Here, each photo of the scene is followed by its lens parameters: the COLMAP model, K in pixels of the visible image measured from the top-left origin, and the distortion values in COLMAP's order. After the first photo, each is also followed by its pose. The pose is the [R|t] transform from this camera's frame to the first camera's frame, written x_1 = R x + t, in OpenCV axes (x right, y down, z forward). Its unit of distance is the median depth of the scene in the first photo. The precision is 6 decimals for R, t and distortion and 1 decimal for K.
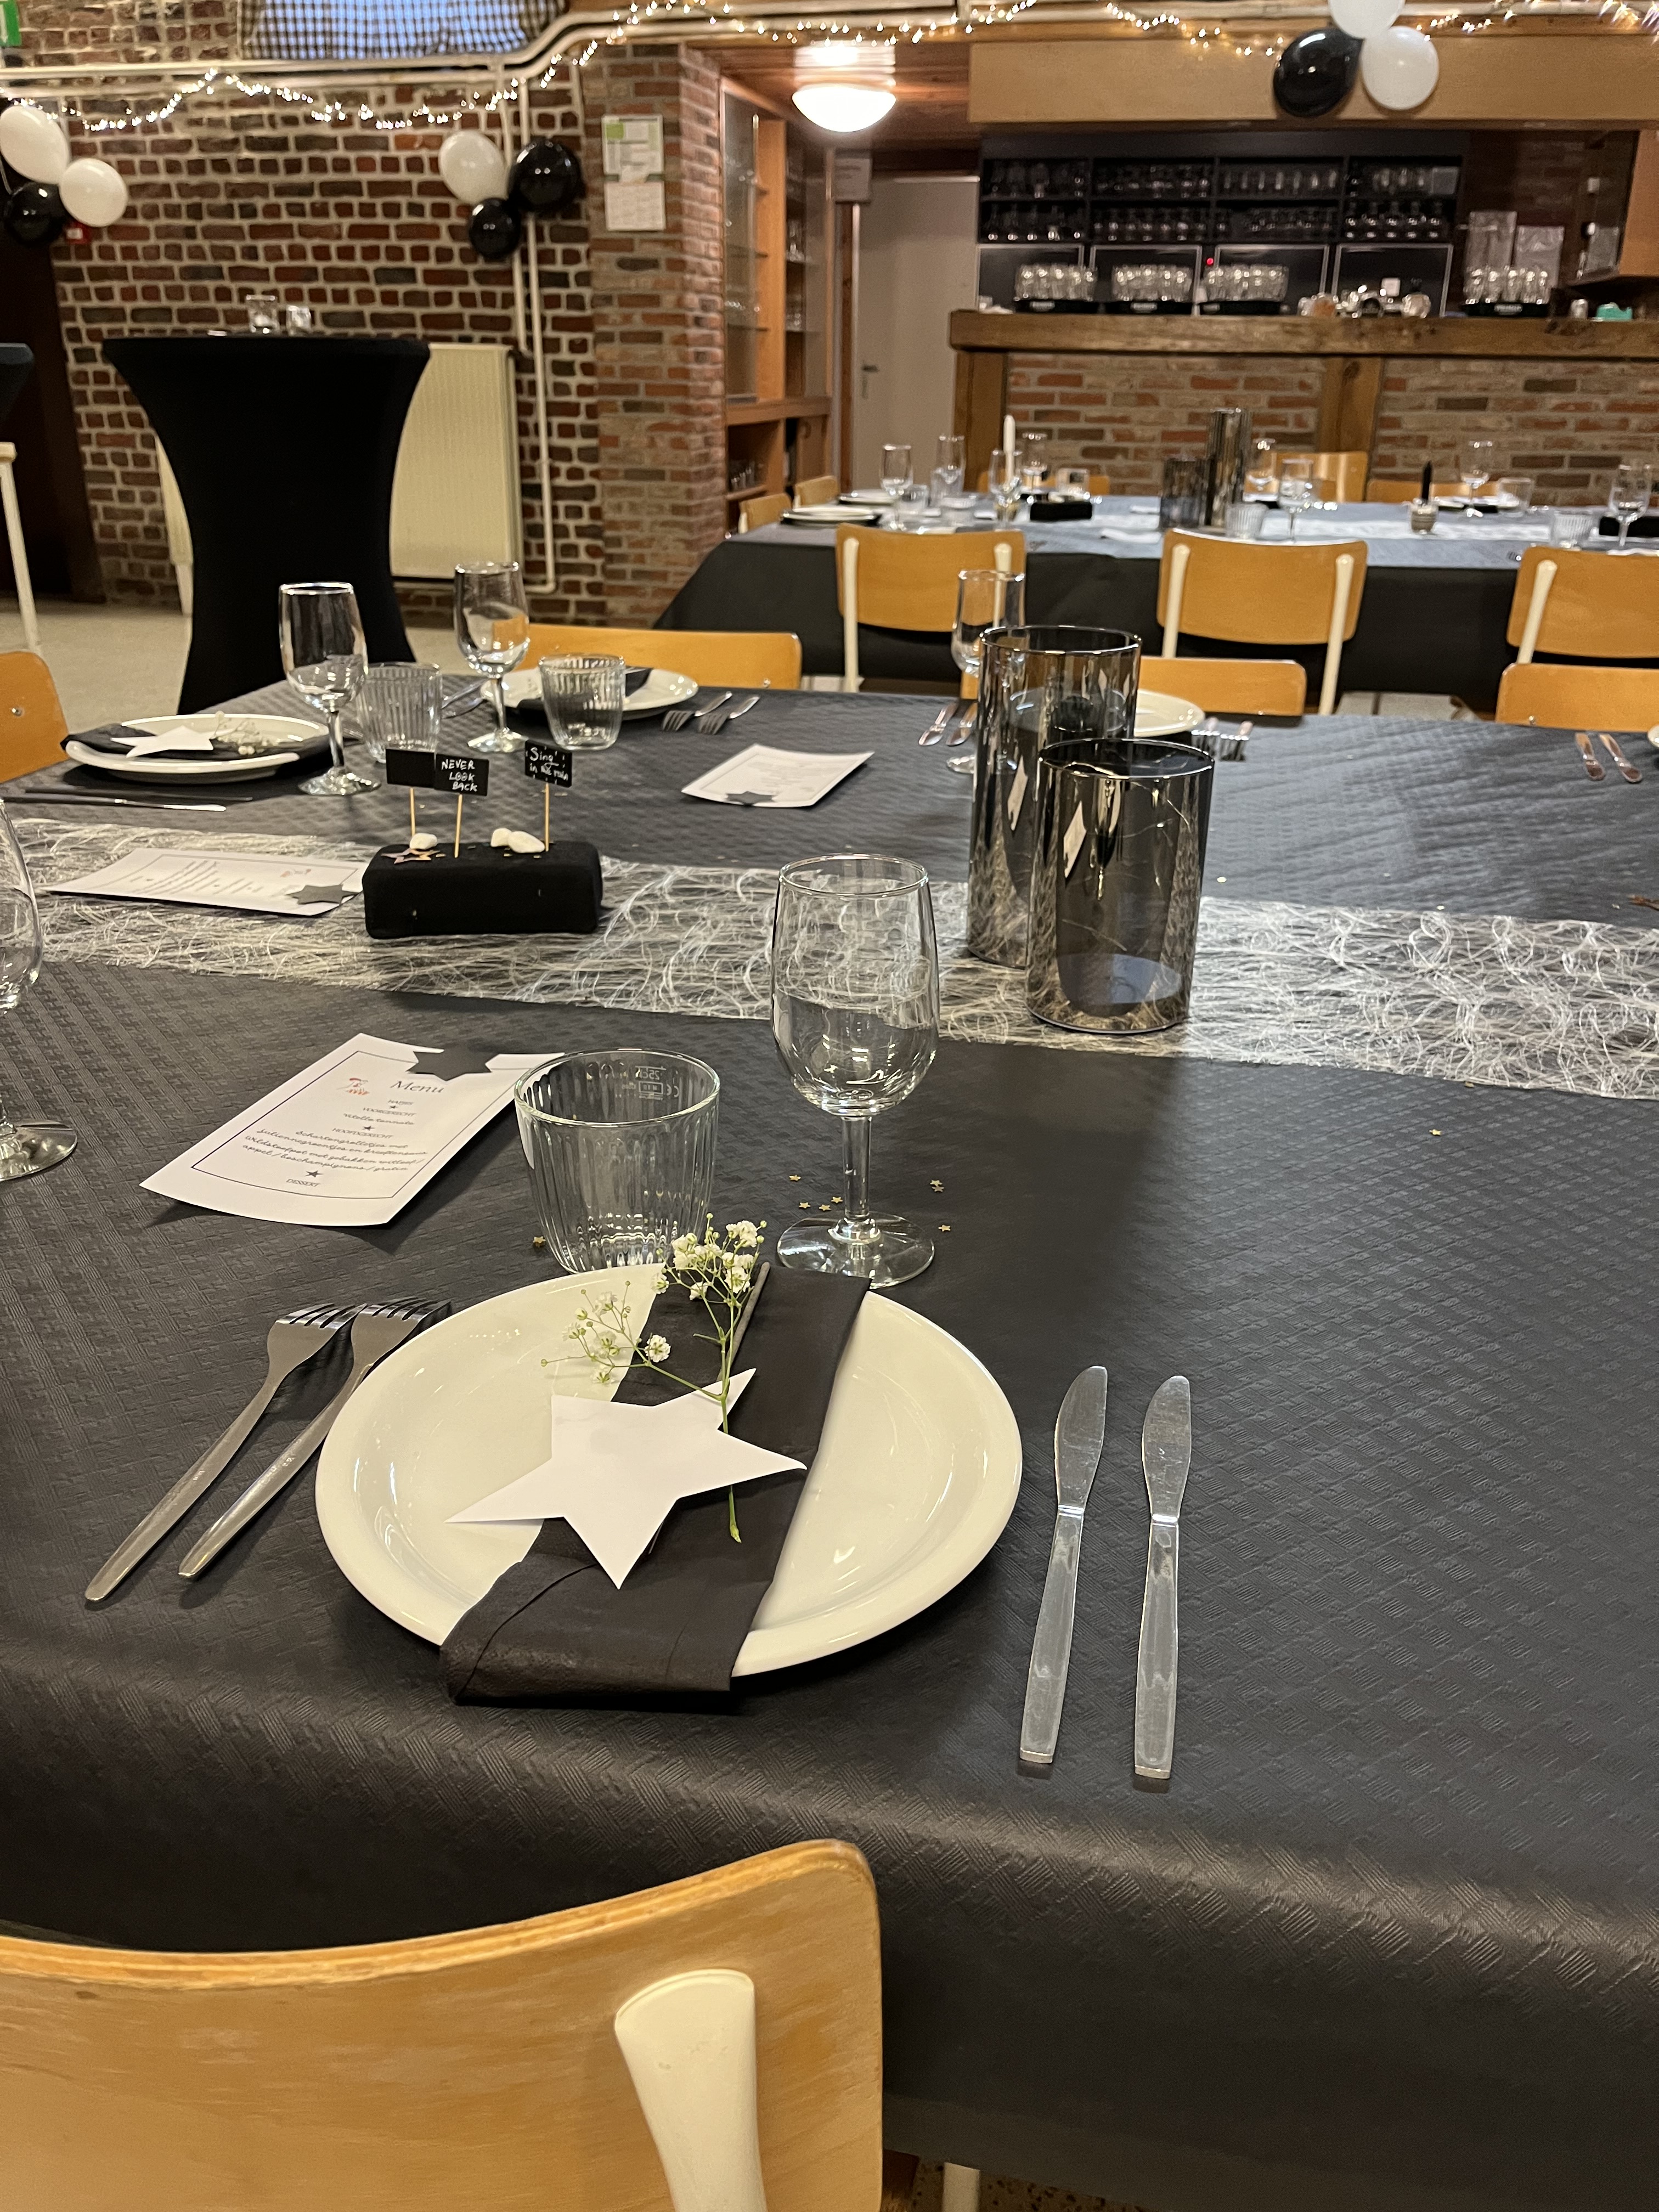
lens RADIAL K [[1703.8, 0, 824.3], [0, 1703.8, 1104.8], [0, 0, 1]] dist [0.032523, -0.038952]
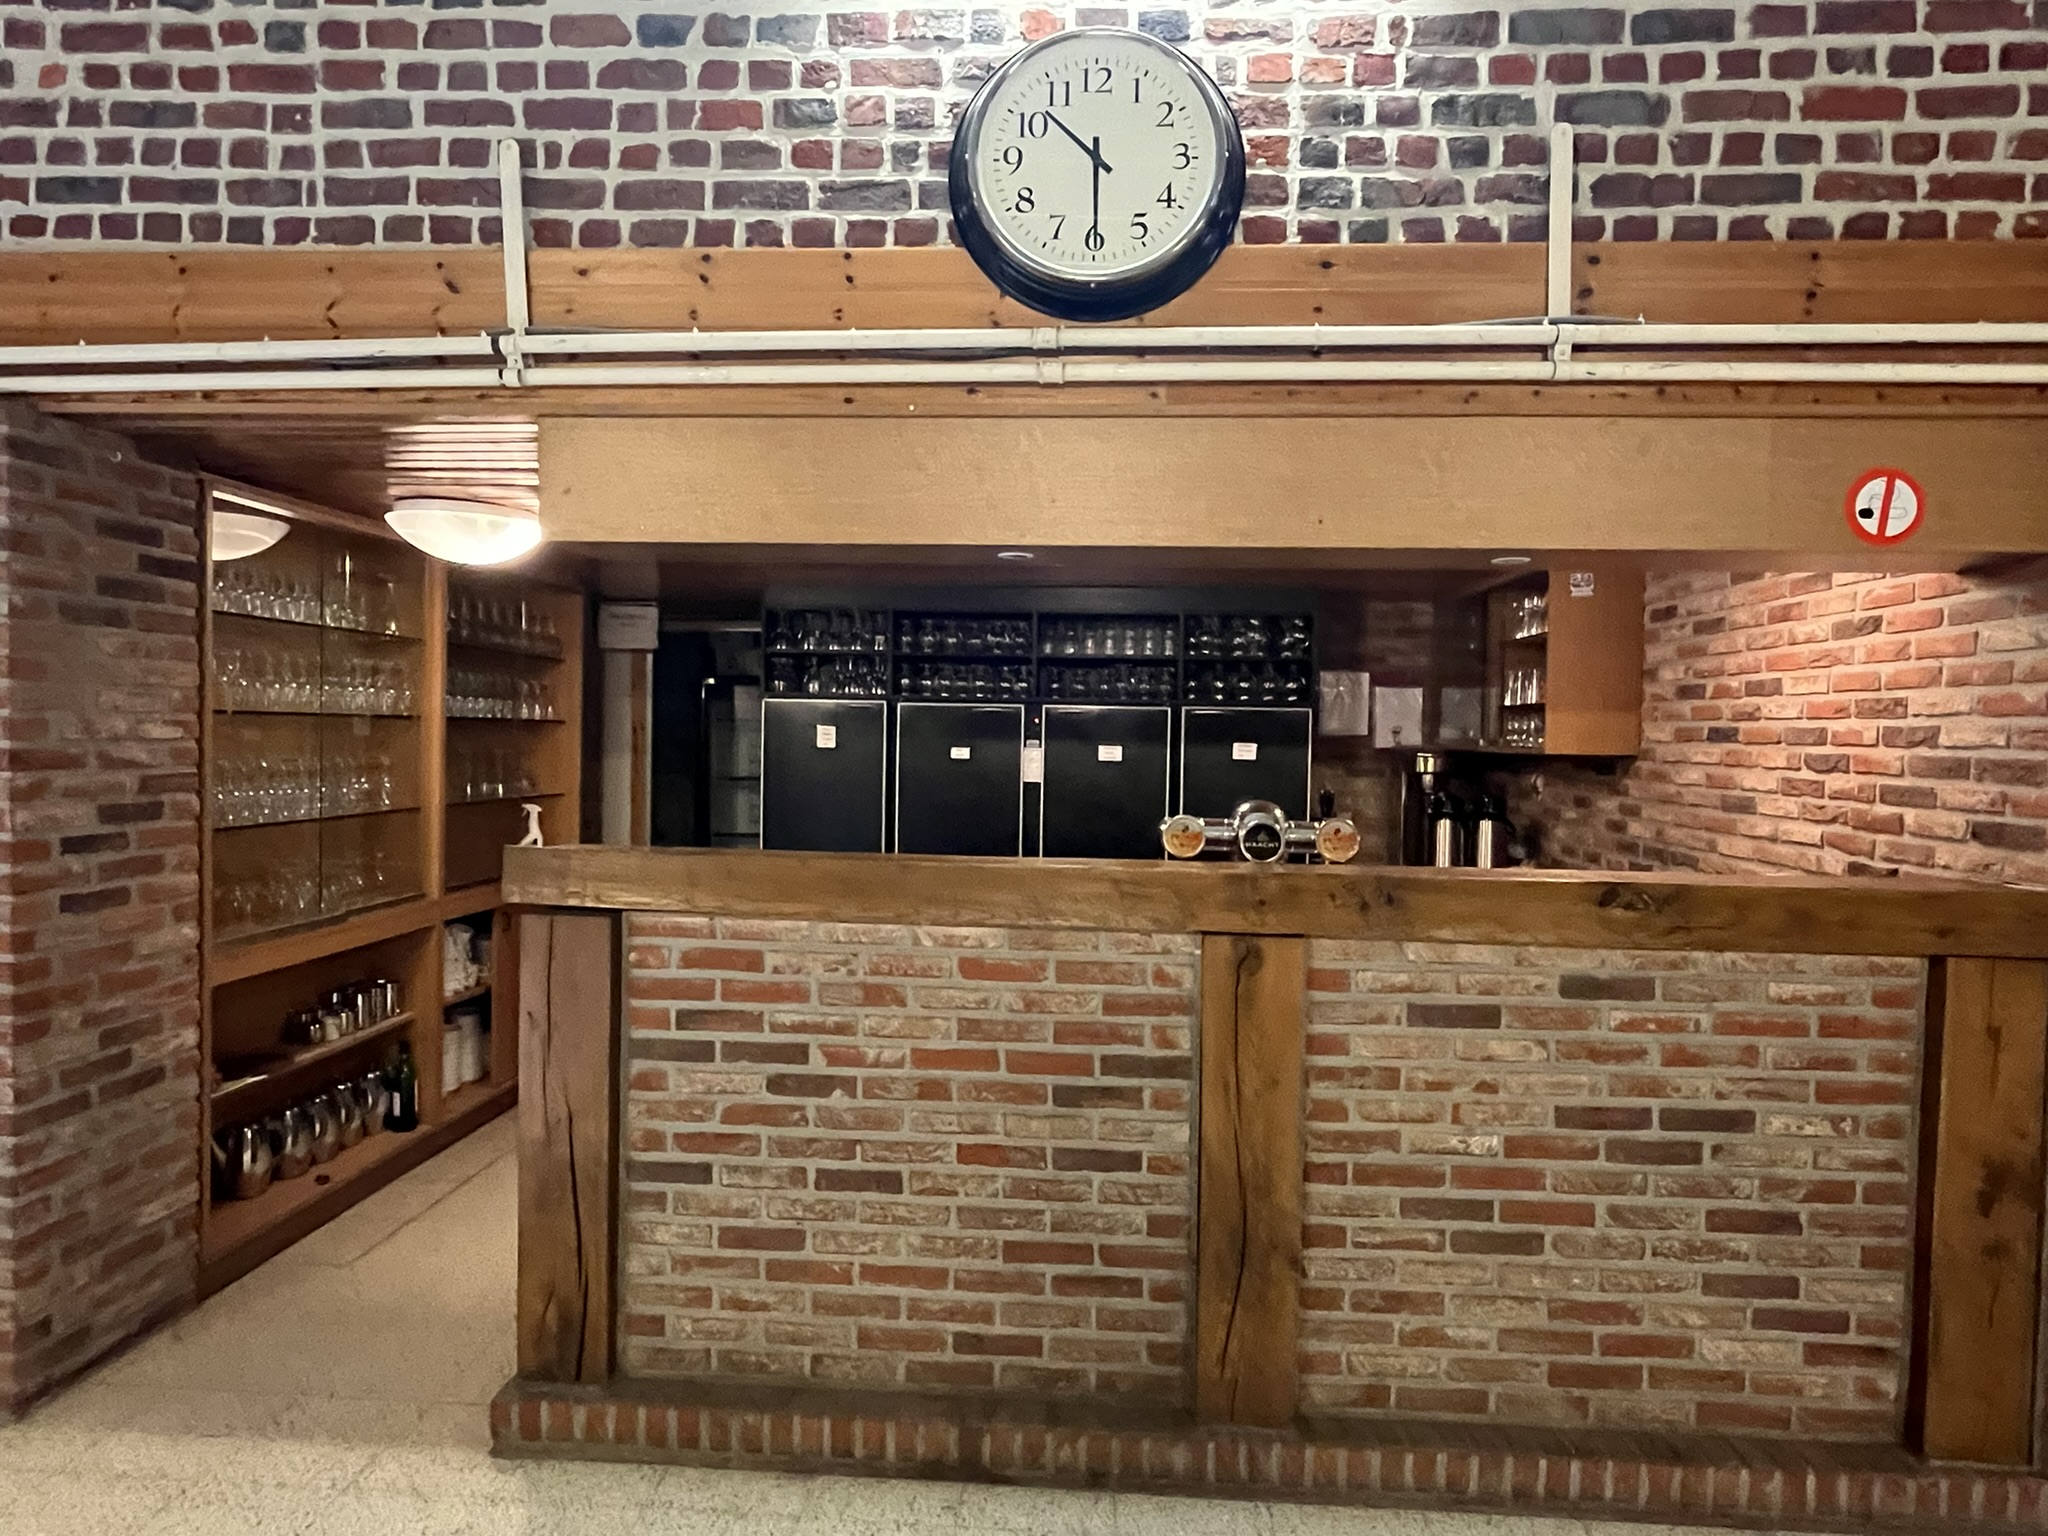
lens RADIAL K [[1158.1, 0, 1023.1], [0, 1158.1, 765.5], [0, 0, 1]] dist [-0.007028, -0.000324]
pose [[0.990058, 0.001640, 0.140648, 0.182927], [0.050495, 0.929135, -0.366277, -0.346943], [-0.131282, 0.369737, 0.919815, 0.639428]]
